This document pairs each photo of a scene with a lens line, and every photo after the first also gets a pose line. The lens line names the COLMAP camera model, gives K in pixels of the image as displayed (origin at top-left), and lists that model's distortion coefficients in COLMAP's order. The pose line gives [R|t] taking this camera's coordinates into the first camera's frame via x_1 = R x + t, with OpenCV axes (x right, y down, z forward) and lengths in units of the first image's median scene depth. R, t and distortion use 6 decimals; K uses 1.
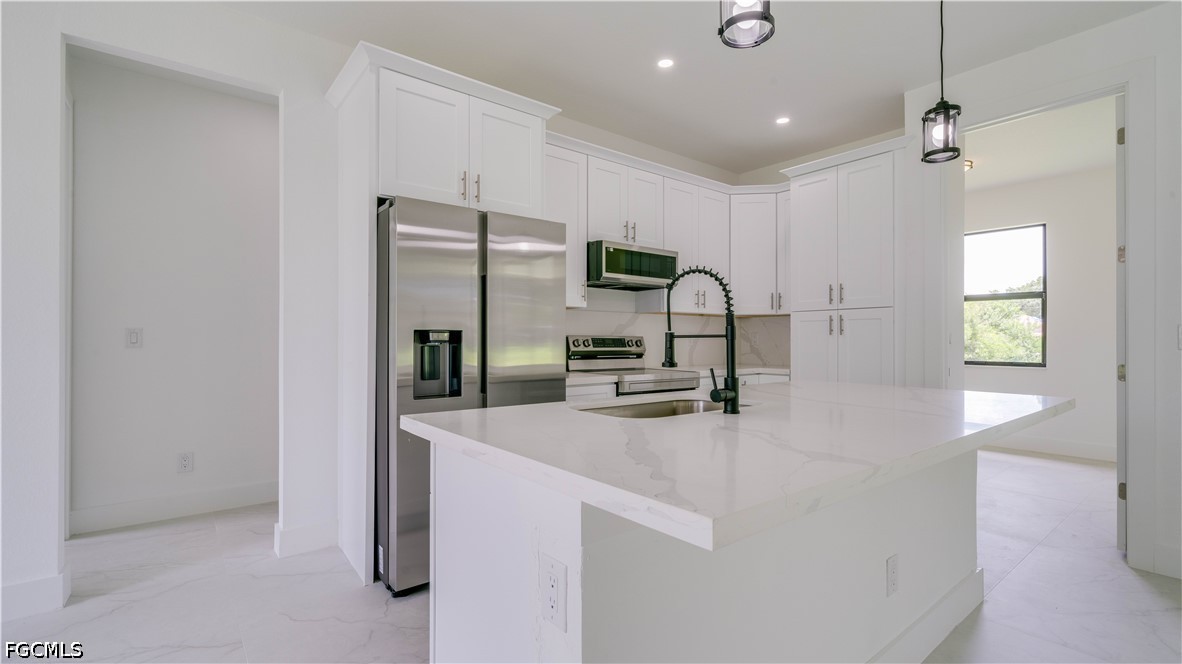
lens RADIAL K [[530.7, 0, 591.0], [0, 530.7, 332.0], [0, 0, 1]] dist [-0.001549, -0.000112]
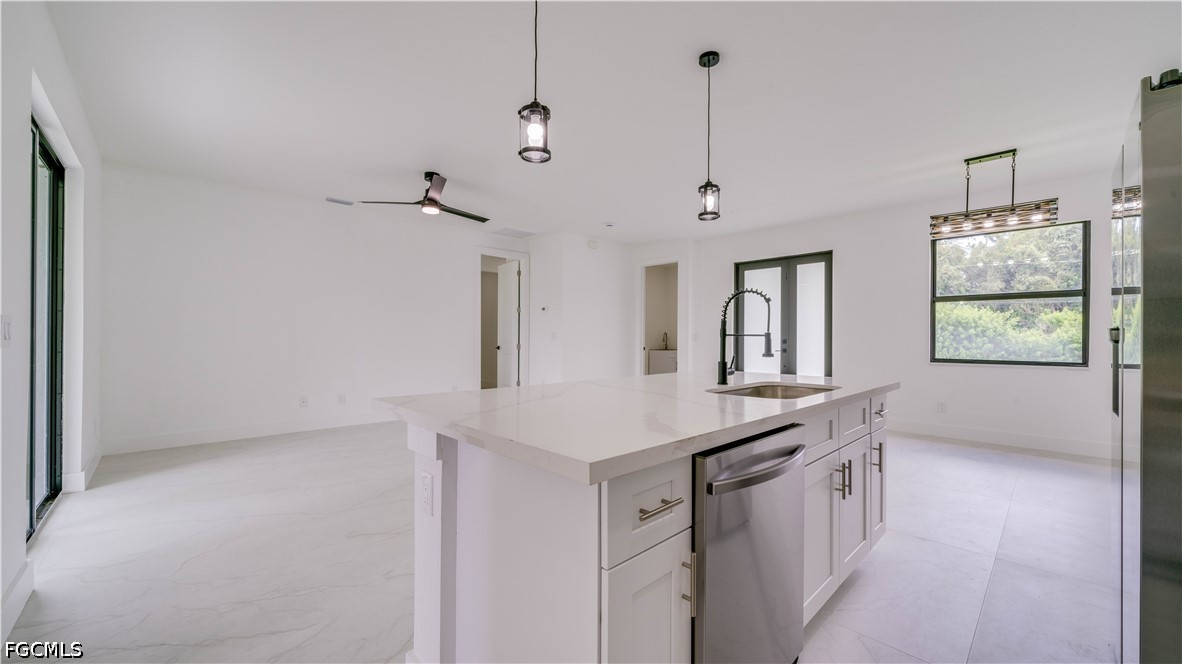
lens RADIAL K [[451.7, 0, 586.3], [0, 451.7, 334.8], [0, 0, 1]] dist [-0.000310, -0.000147]
pose [[-0.996425, -0.009296, -0.083966, 0.353722], [-0.007470, 0.999729, -0.022031, 0.018521], [0.084148, -0.021325, -0.996225, 1.044187]]
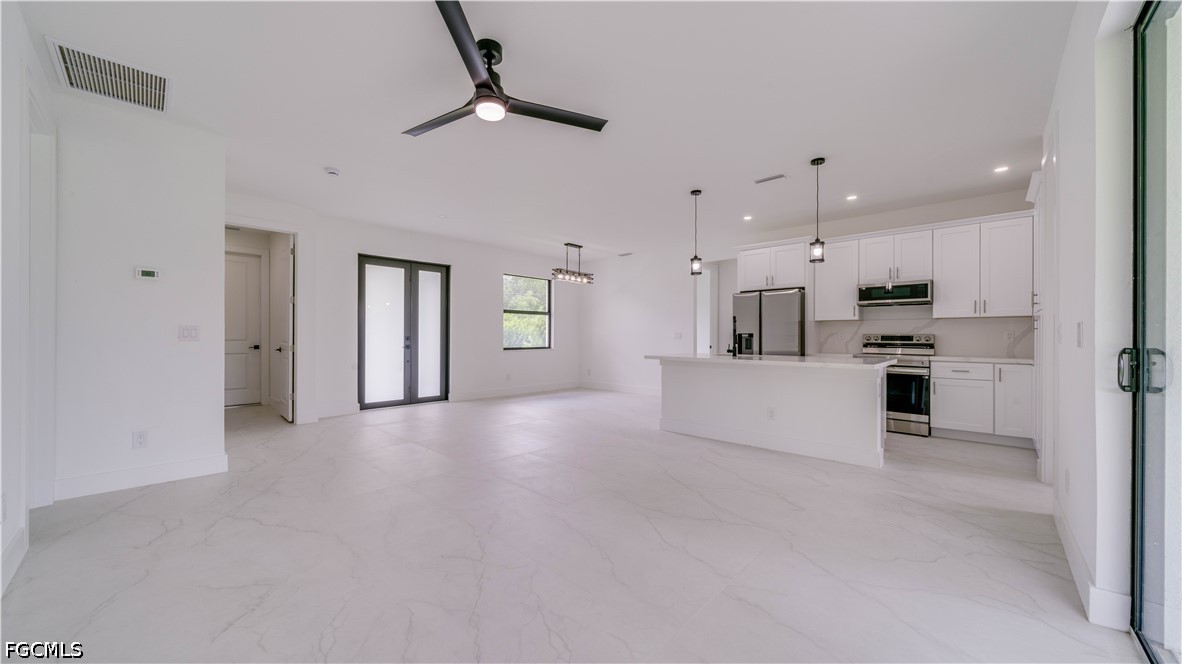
lens RADIAL K [[428.0, 0, 595.5], [0, 428.0, 333.0], [0, 0, 1]] dist [-0.000651, -0.000039]
pose [[0.157910, -0.009971, -0.987403, 1.365315], [0.013520, 0.999877, -0.007935, 0.001529], [0.987361, -0.012097, 0.158025, -0.179056]]
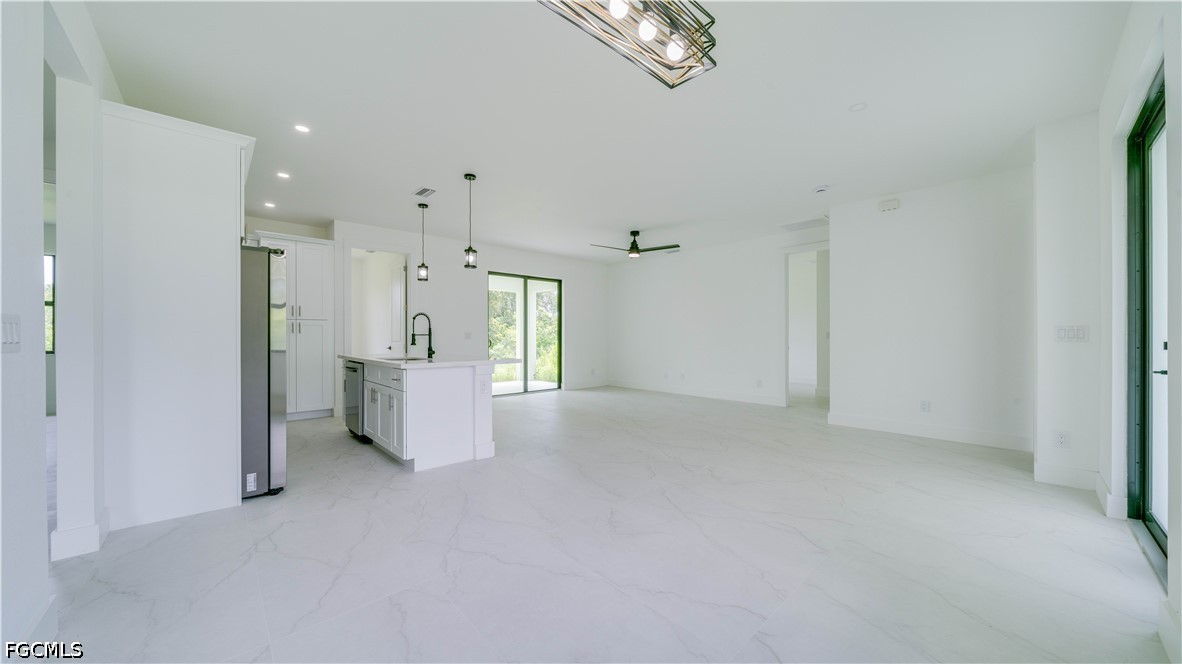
lens RADIAL K [[406.9, 0, 588.3], [0, 406.9, 336.8], [0, 0, 1]] dist [-0.007553, -0.000018]
pose [[-0.063600, -0.002462, 0.997972, -1.067813], [-0.014605, 0.999892, 0.001536, 0.000519], [-0.997869, -0.014477, -0.063629, 0.079017]]
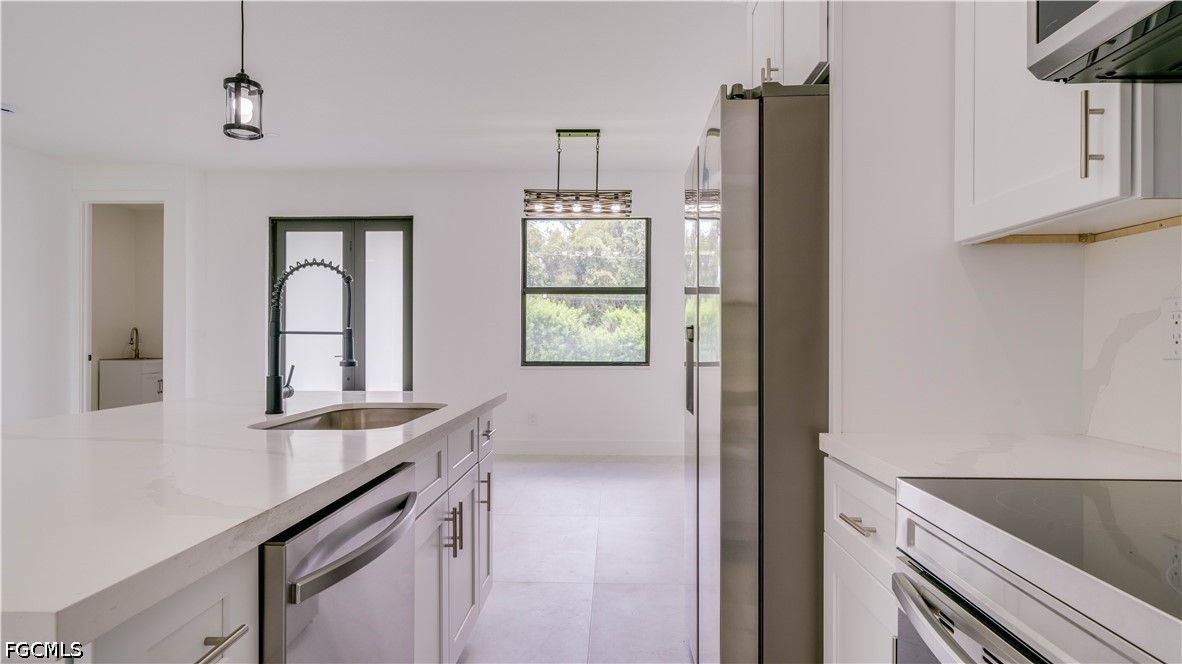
lens RADIAL K [[678.0, 0, 596.2], [0, 678.0, 336.2], [0, 0, 1]] dist [0.001927, 0.000803]
pose [[-0.650299, -0.007817, -0.759638, 0.369621], [0.007490, 0.999832, -0.016701, 0.018230], [0.759641, -0.016550, -0.650132, 1.015169]]
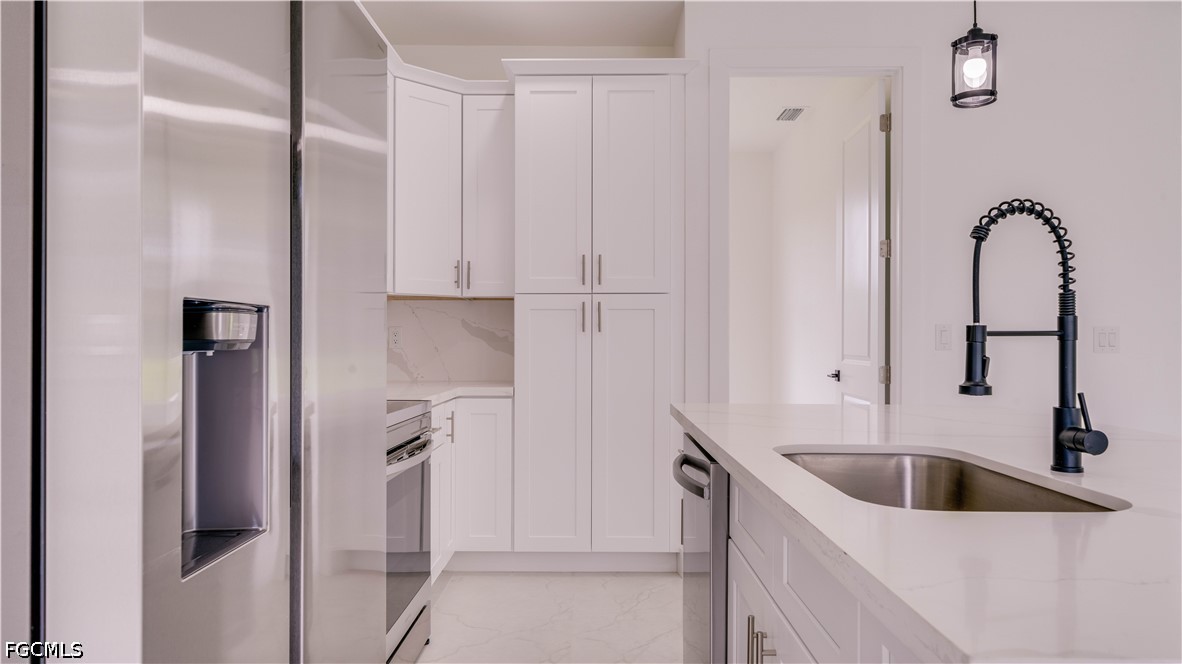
lens RADIAL K [[797.5, 0, 597.7], [0, 797.5, 339.2], [0, 0, 1]] dist [-0.004433, -0.000813]
pose [[0.628516, 0.001920, 0.777795, -0.321368], [-0.013951, 0.999864, 0.008806, 0.005864], [-0.777672, -0.016386, 0.628457, 0.390964]]
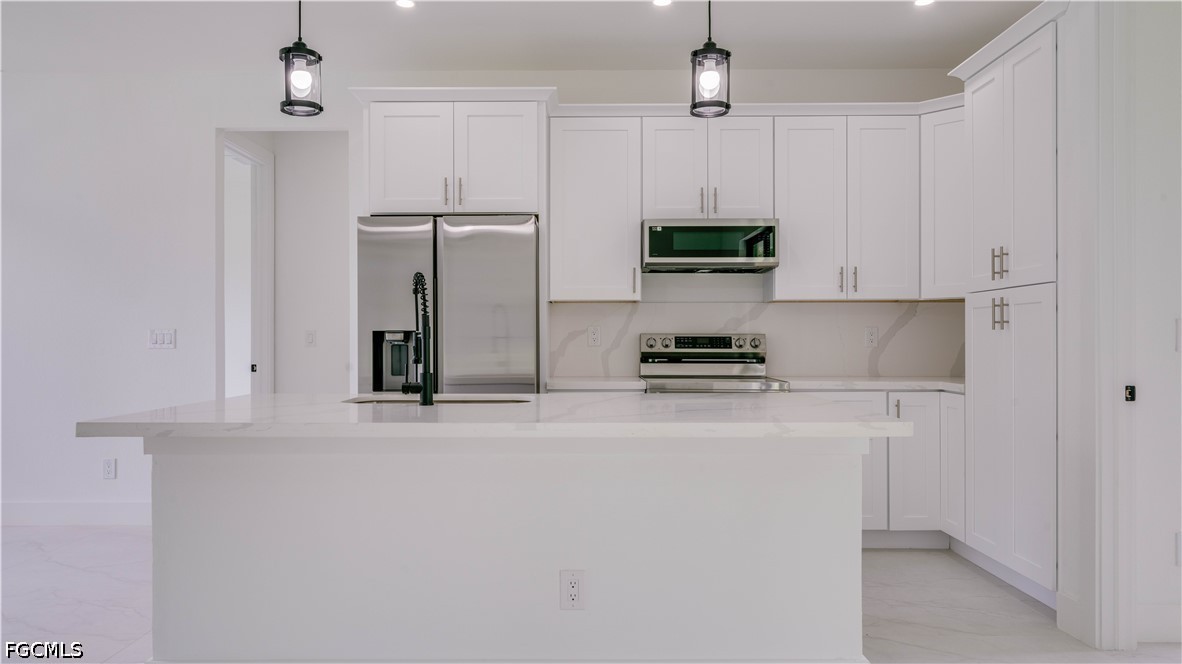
lens RADIAL K [[785.4, 0, 576.6], [0, 785.4, 336.0], [0, 0, 1]] dist [-0.004432, -0.000723]
pose [[0.773681, -0.006163, -0.633546, 0.699343], [0.012783, 0.999901, 0.005884, 0.001646], [0.633447, -0.012651, 0.773683, -0.024346]]
